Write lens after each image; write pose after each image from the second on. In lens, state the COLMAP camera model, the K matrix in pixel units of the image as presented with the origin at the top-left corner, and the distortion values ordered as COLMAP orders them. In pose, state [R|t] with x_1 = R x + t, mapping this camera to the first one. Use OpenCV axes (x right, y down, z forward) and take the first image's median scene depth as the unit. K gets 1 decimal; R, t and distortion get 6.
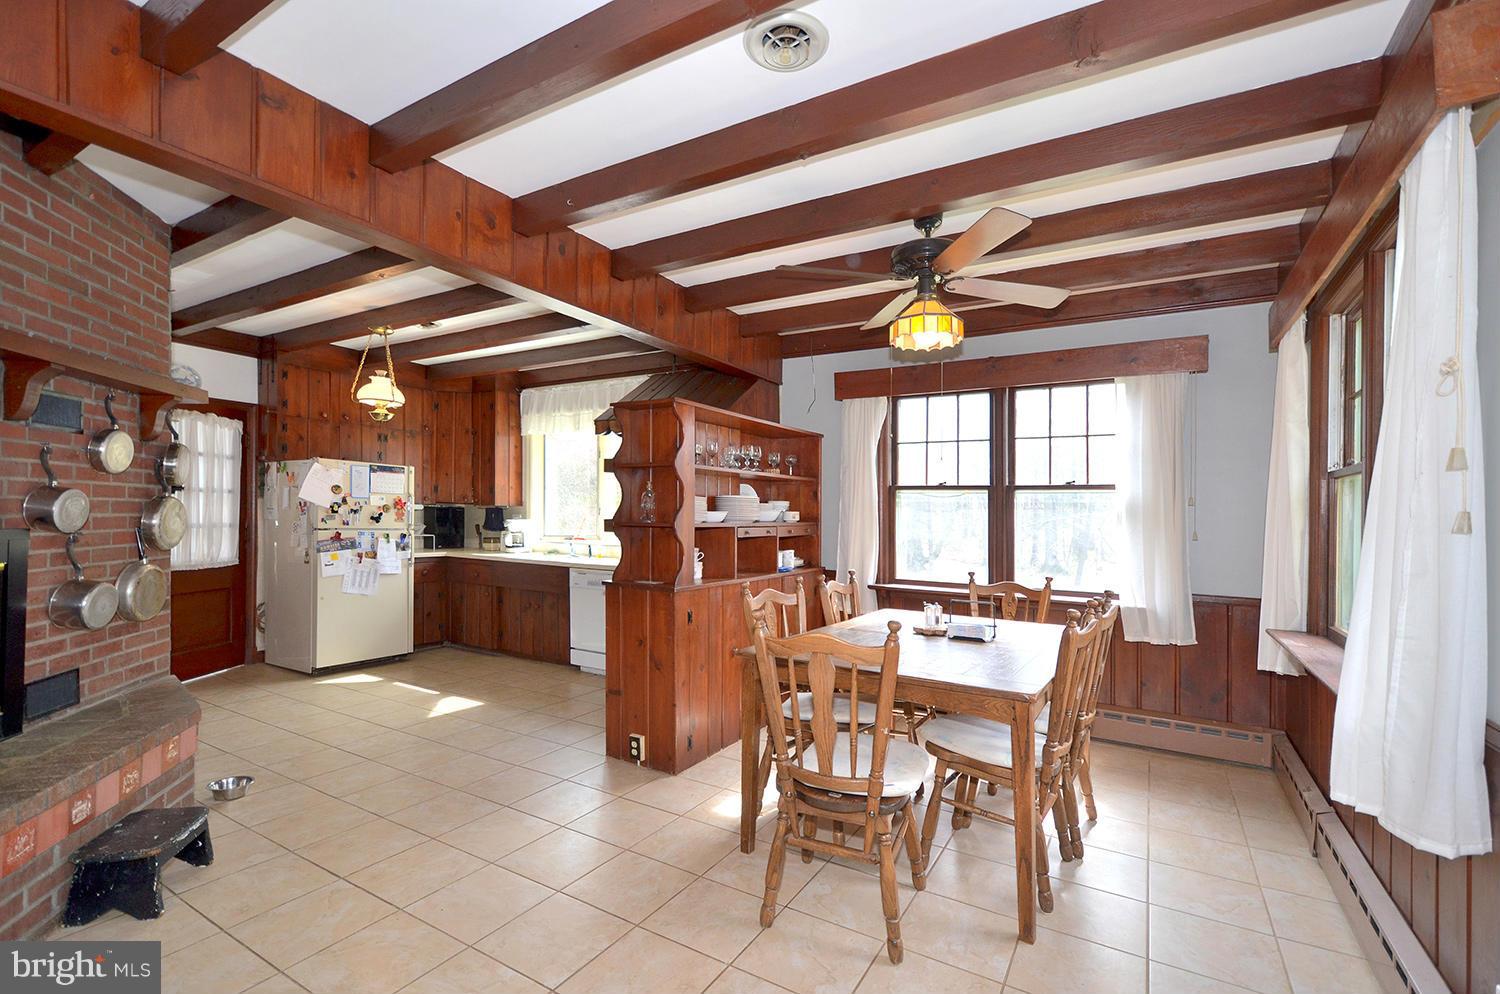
lens RADIAL K [[670.5, 0, 766.3], [0, 670.5, 534.3], [0, 0, 1]] dist [-0.000527, -0.000706]
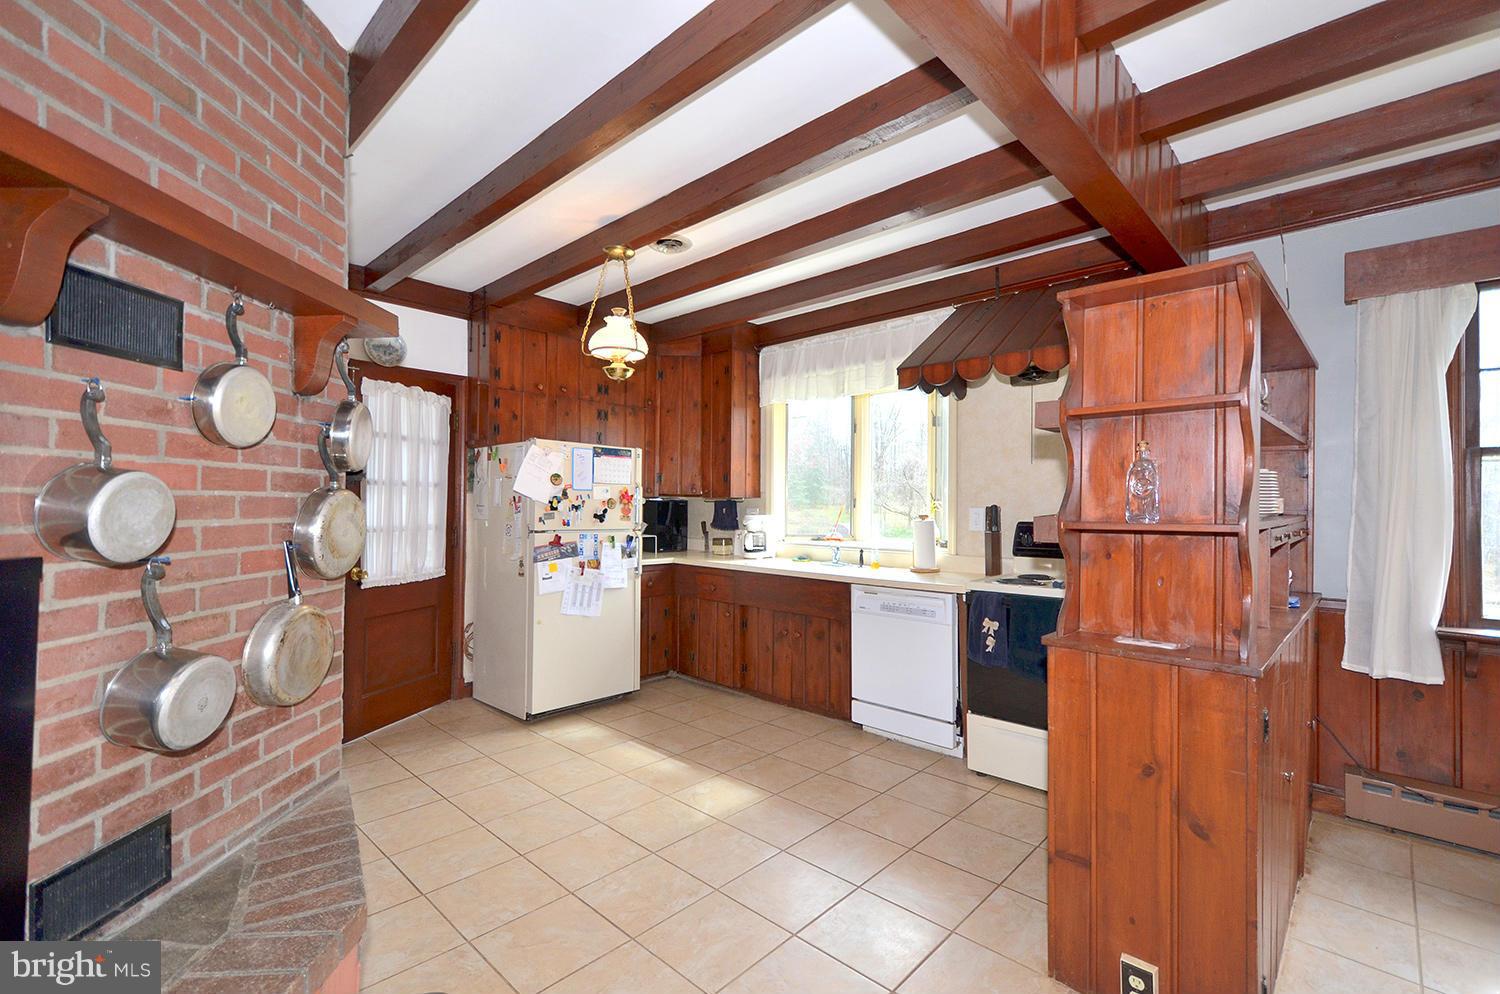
lens RADIAL K [[670.5, 0, 750.9], [0, 670.5, 502.6], [0, 0, 1]] dist [-0.000527, -0.000706]
pose [[0.969336, -0.015338, -0.245261, -0.253814], [0.007141, 0.999387, -0.034274, -0.013420], [0.245636, 0.031472, 0.968851, 0.334706]]
